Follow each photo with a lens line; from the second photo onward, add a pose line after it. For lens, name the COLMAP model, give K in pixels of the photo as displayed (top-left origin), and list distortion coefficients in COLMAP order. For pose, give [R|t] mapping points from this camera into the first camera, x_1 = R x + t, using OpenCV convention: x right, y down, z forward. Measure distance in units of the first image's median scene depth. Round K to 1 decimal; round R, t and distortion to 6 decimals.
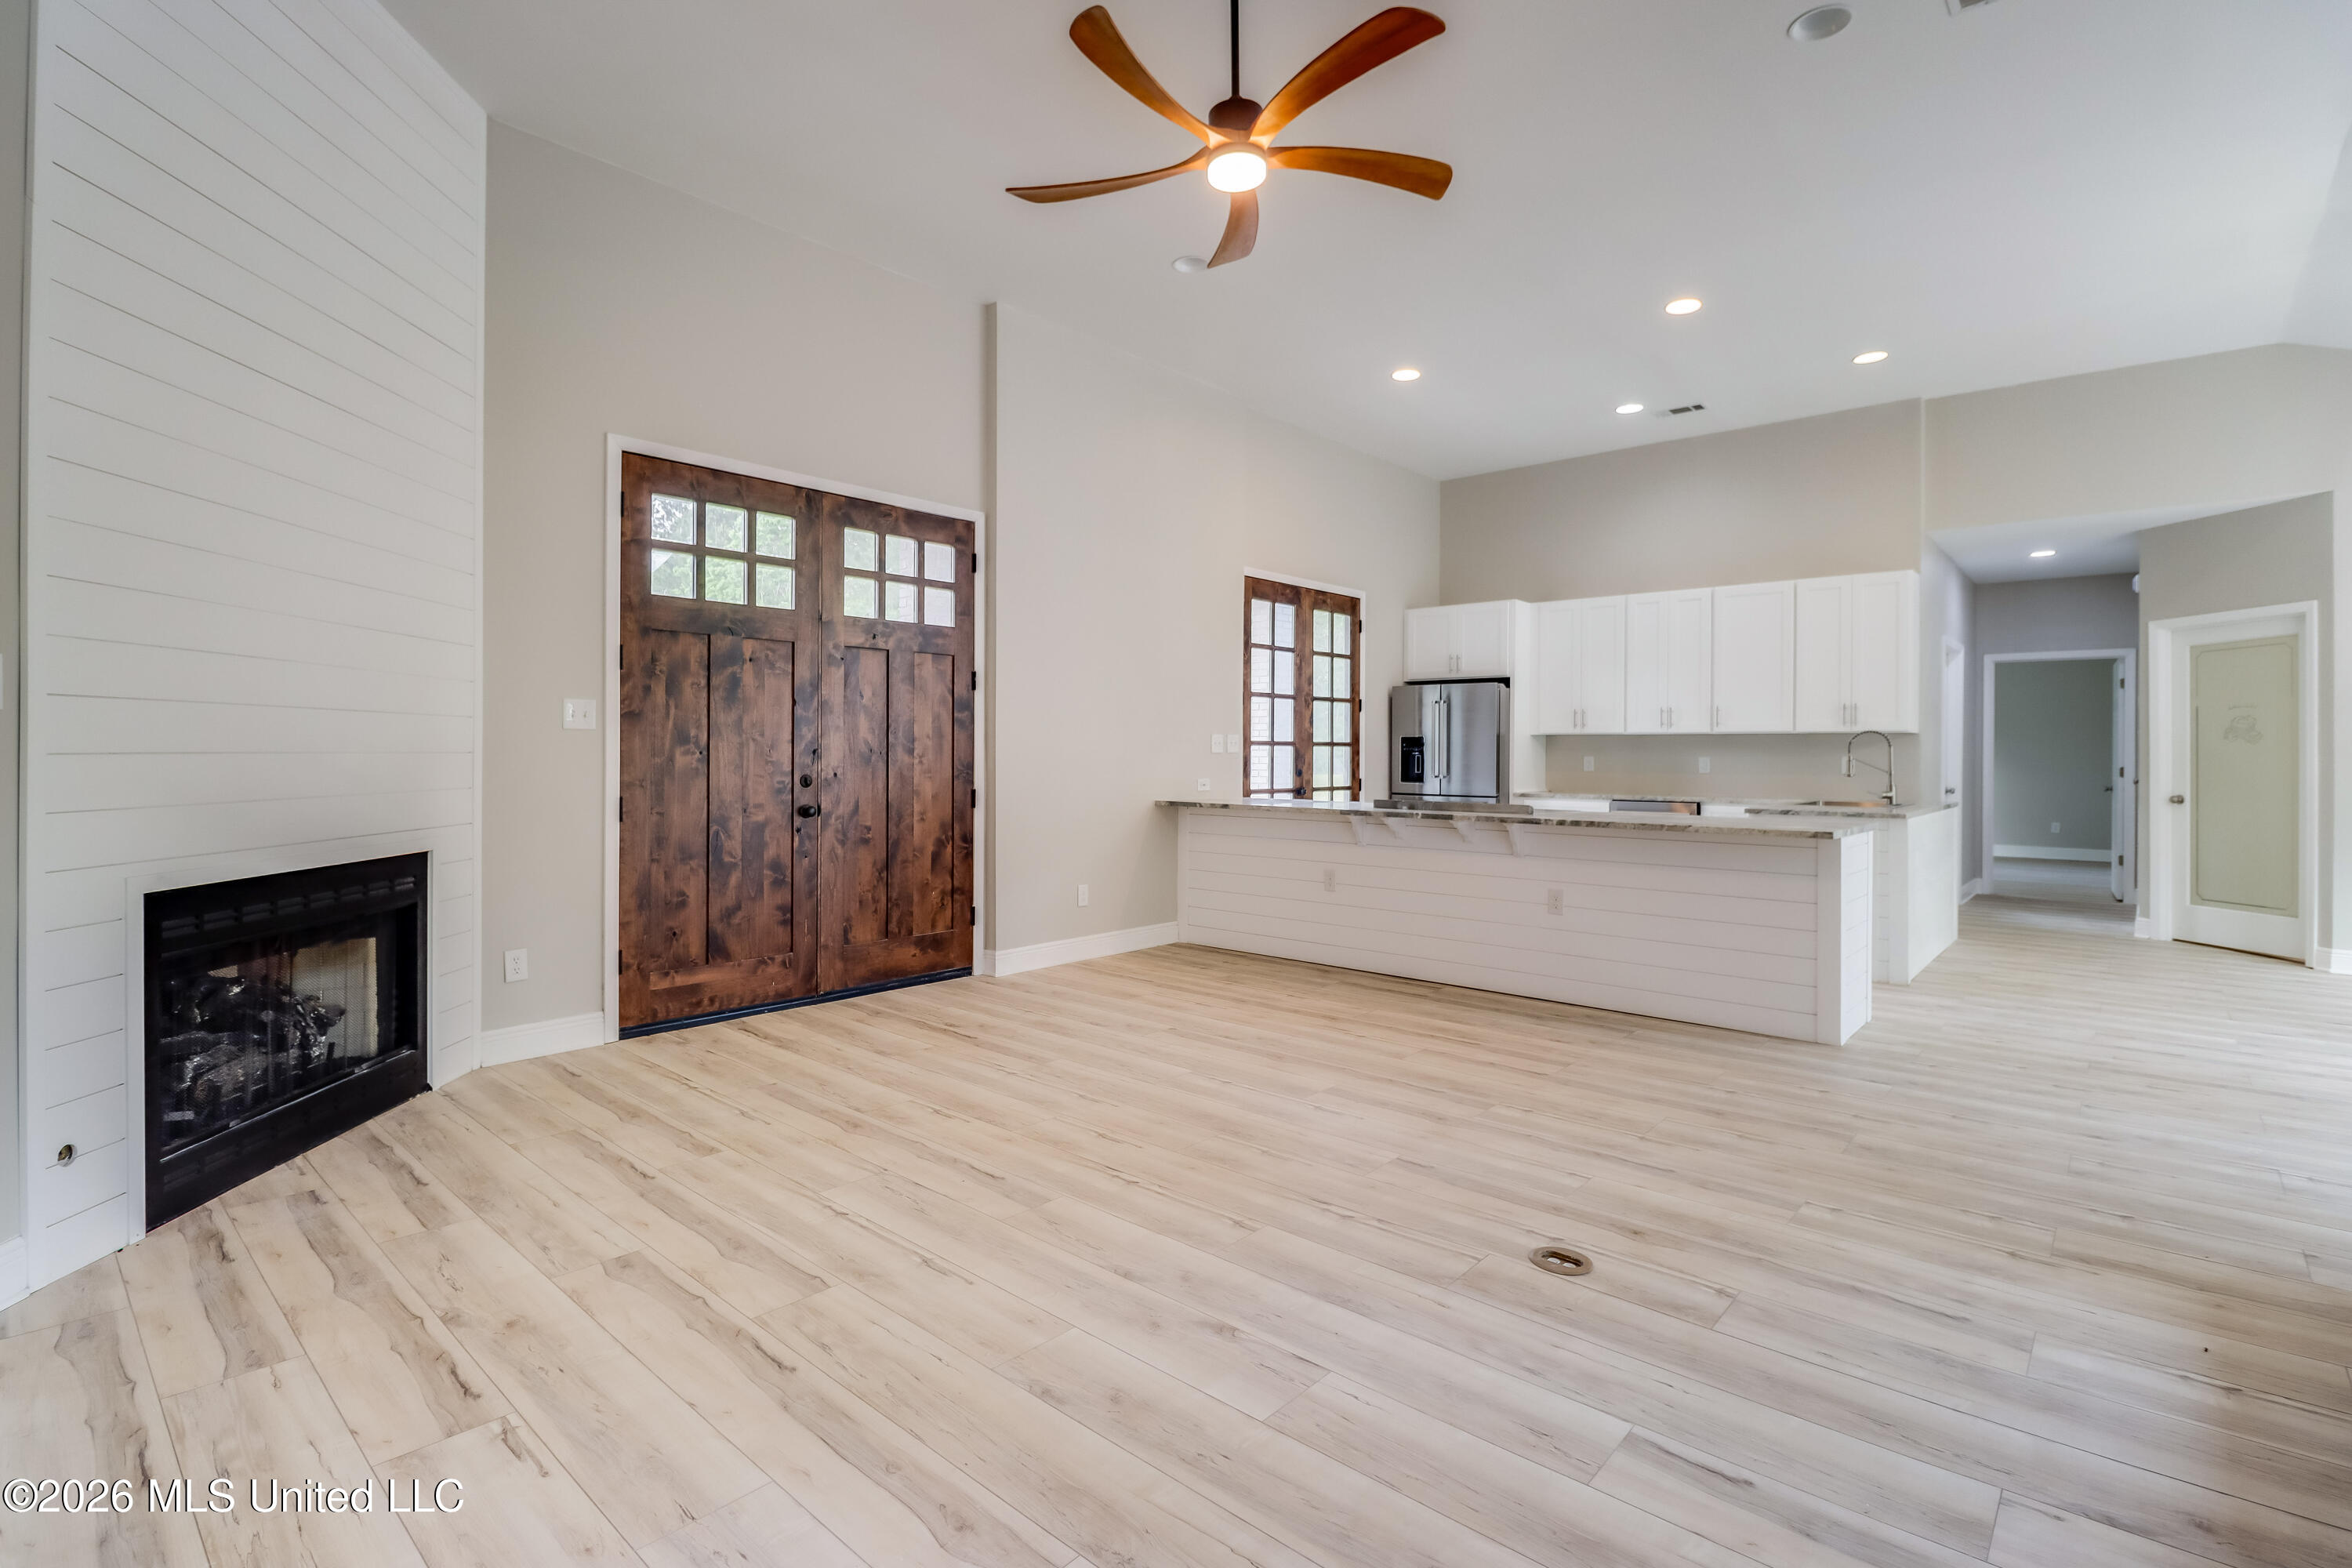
lens RADIAL K [[1096.6, 0, 1165.2], [0, 1096.6, 751.9], [0, 0, 1]] dist [0.003251, -0.012466]
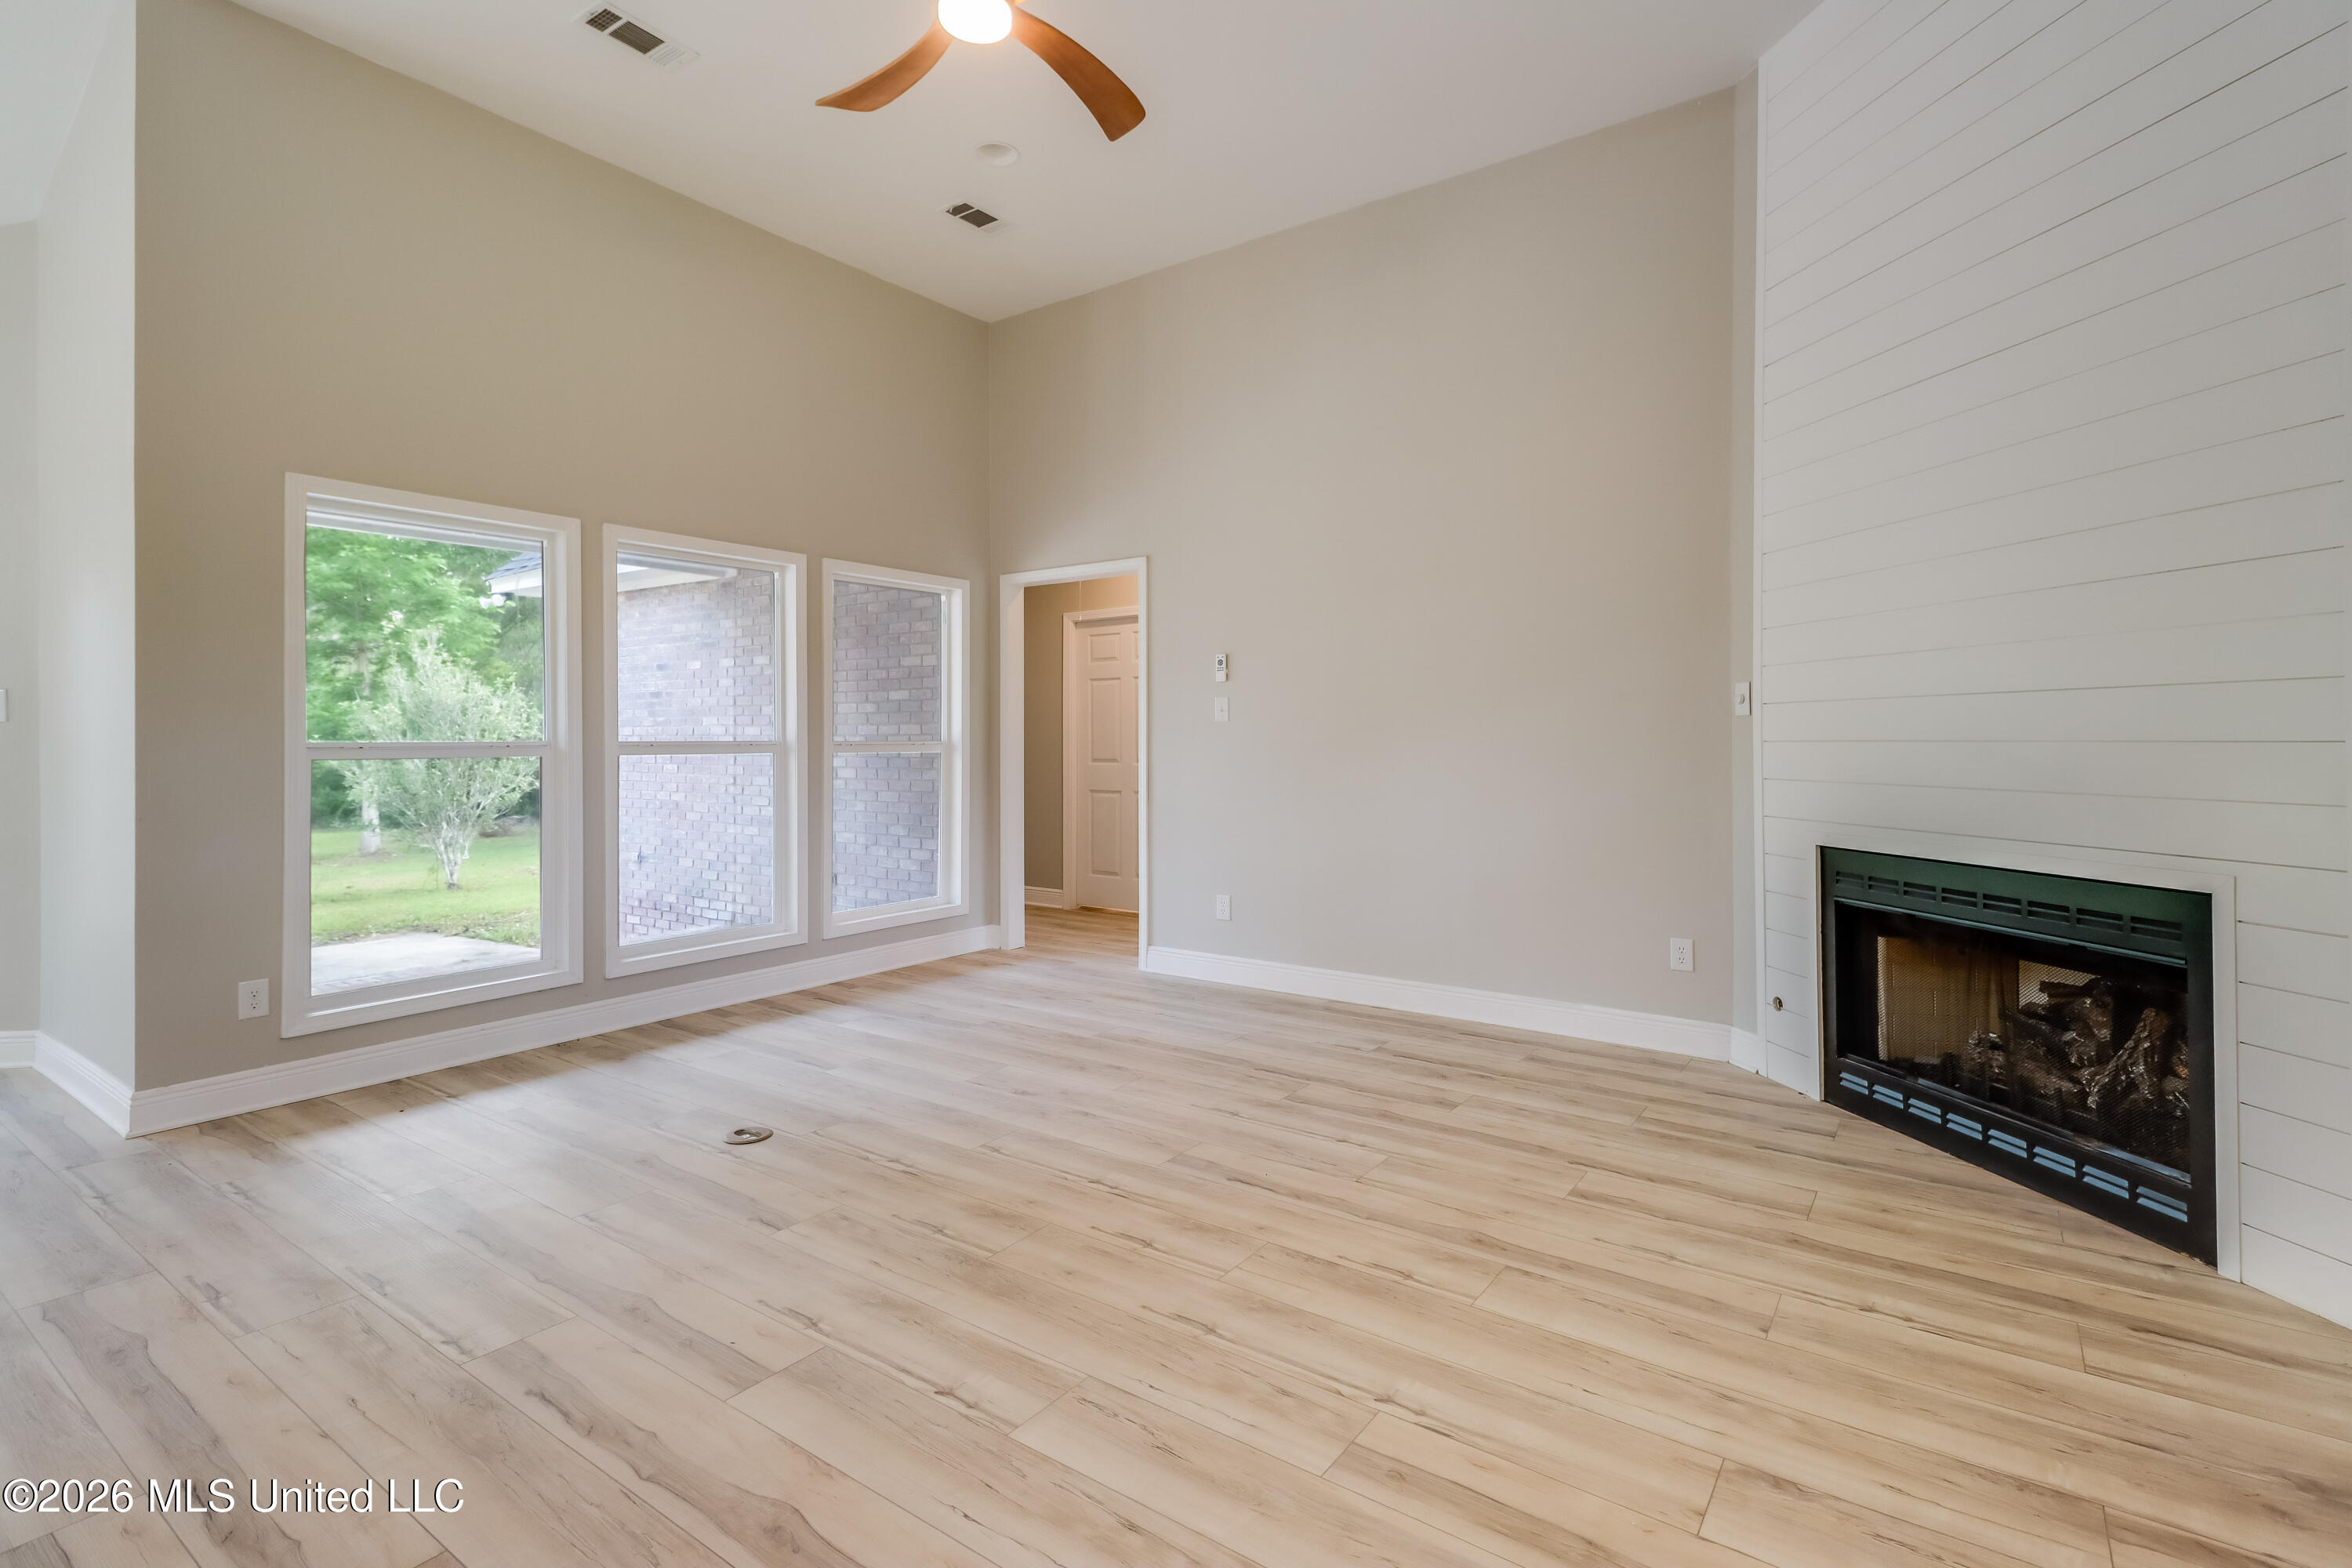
lens RADIAL K [[1117.5, 0, 1143.8], [0, 1117.5, 735.0], [0, 0, 1]] dist [0.035653, -0.014415]
pose [[-0.995979, -0.002934, -0.089539, 0.010243], [-0.002673, 0.999992, -0.003038, 0.000022], [0.089547, -0.002786, -0.995979, 1.190435]]
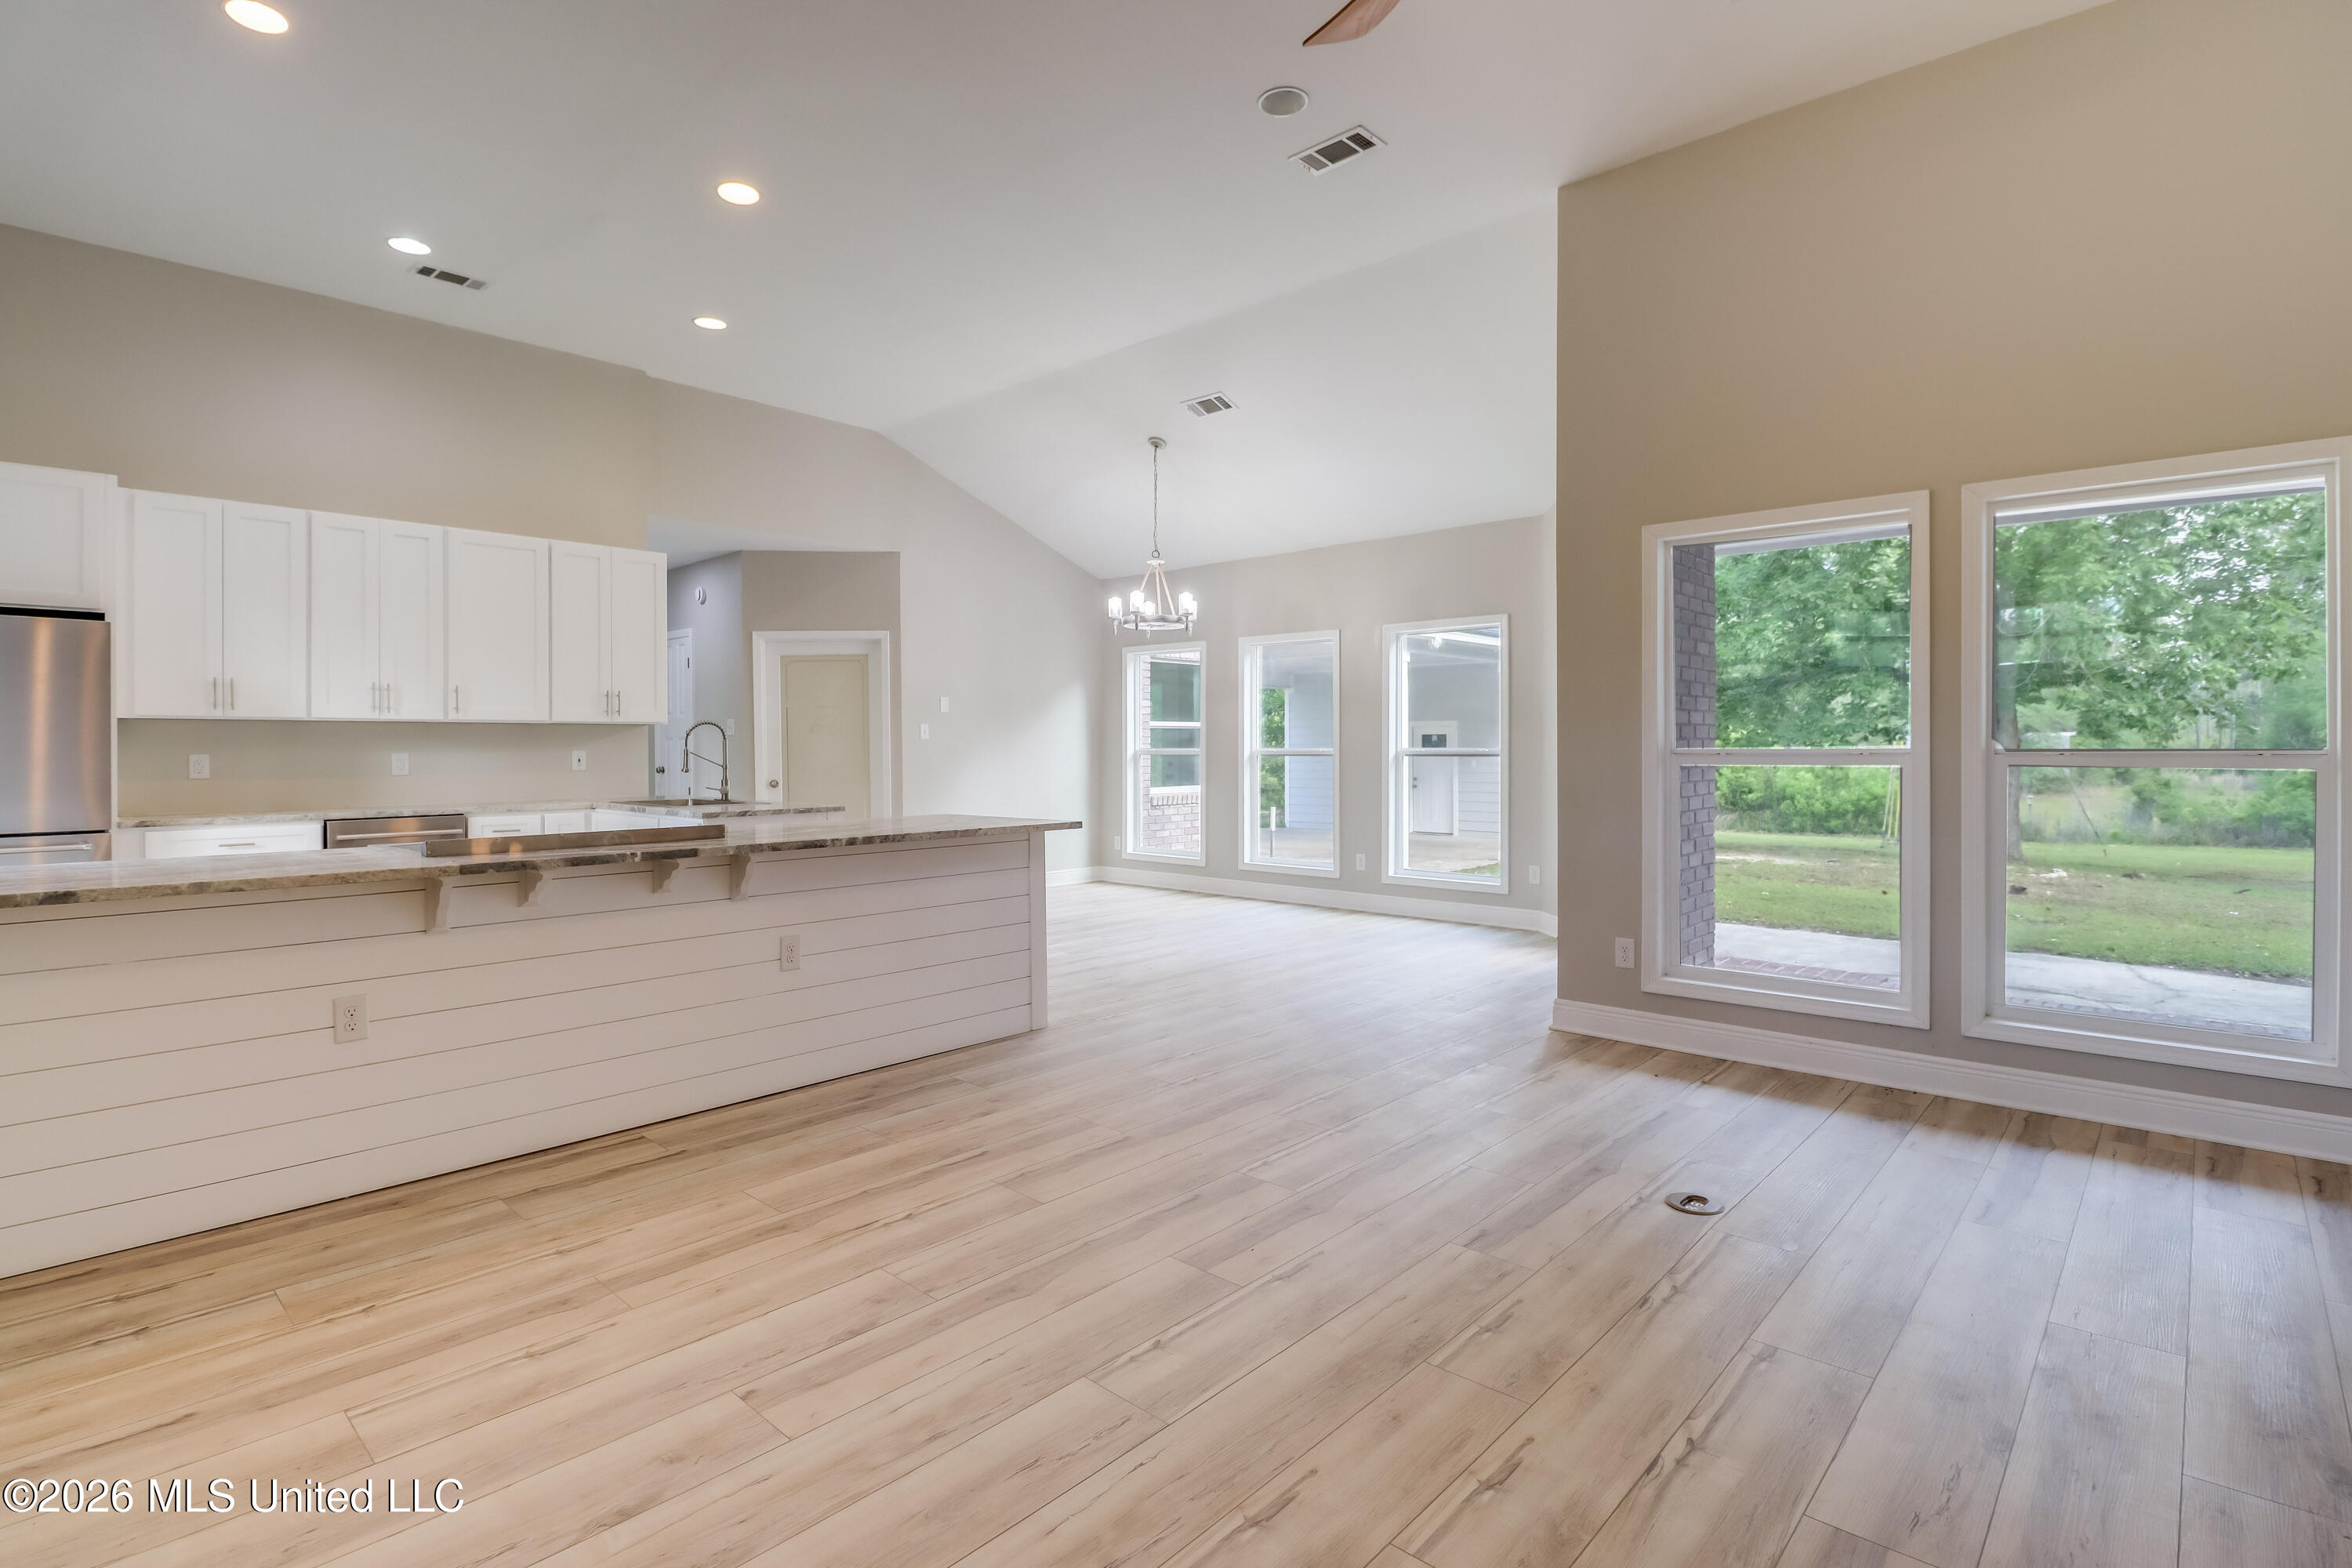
lens RADIAL K [[1122.8, 0, 1160.1], [0, 1122.8, 750.9], [0, 0, 1]] dist [0.001592, -0.016458]
pose [[0.021240, -0.010091, 0.999723, -0.396795], [0.003581, 0.999943, 0.010017, -0.004487], [-0.999768, 0.003367, 0.021275, 0.768321]]
